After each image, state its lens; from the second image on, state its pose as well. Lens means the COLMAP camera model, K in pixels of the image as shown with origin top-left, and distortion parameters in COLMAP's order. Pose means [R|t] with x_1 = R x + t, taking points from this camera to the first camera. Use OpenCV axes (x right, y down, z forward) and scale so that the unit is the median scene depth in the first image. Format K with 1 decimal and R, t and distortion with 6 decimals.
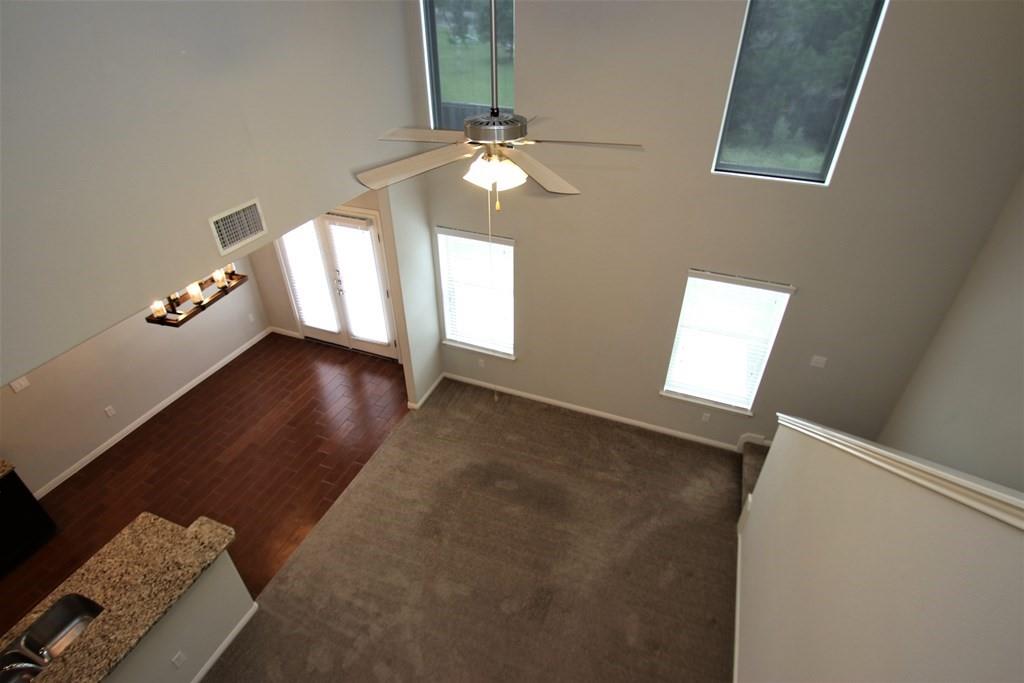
lens RADIAL K [[516.3, 0, 519.9], [0, 516.3, 340.0], [0, 0, 1]] dist [-0.014506, 0.000186]
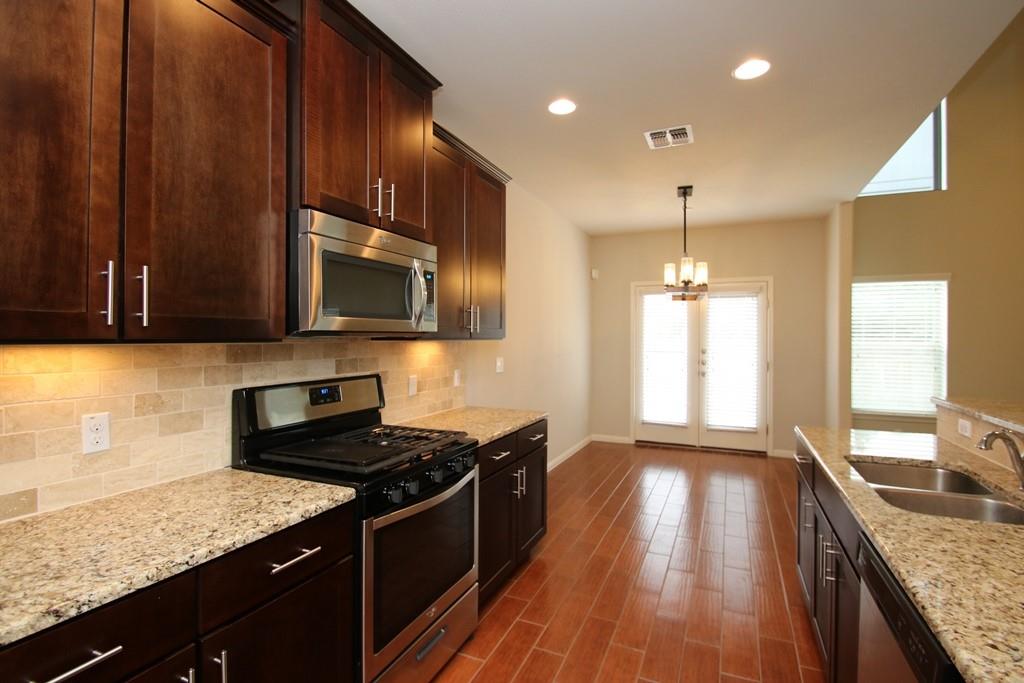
lens RADIAL K [[476.7, 0, 519.2], [0, 476.7, 338.5], [0, 0, 1]] dist [-0.001362, -0.000195]
pose [[0.999072, 0.005056, -0.042762, -0.732507], [-0.028578, 0.820715, -0.570623, 0.415675], [0.032210, 0.571316, 0.820098, 0.239895]]
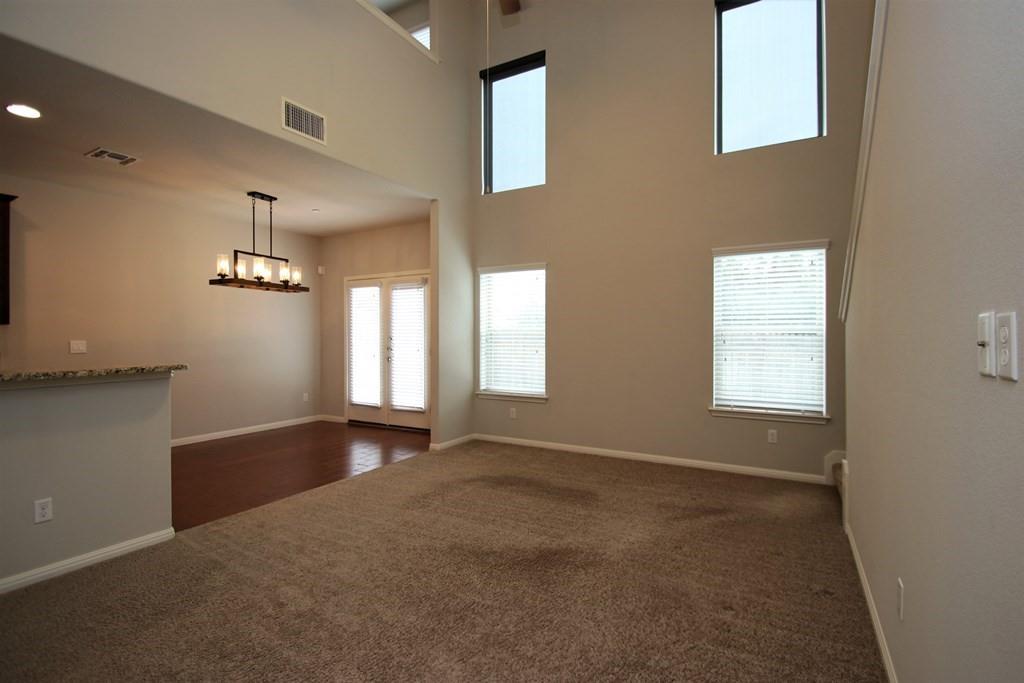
lens RADIAL K [[476.7, 0, 519.2], [0, 476.7, 338.5], [0, 0, 1]] dist [-0.001362, -0.000195]
pose [[0.988307, -0.006895, -0.152324, 0.074395], [-0.079124, 0.830762, -0.550975, 0.436958], [0.130344, 0.556585, 0.820502, 0.225606]]
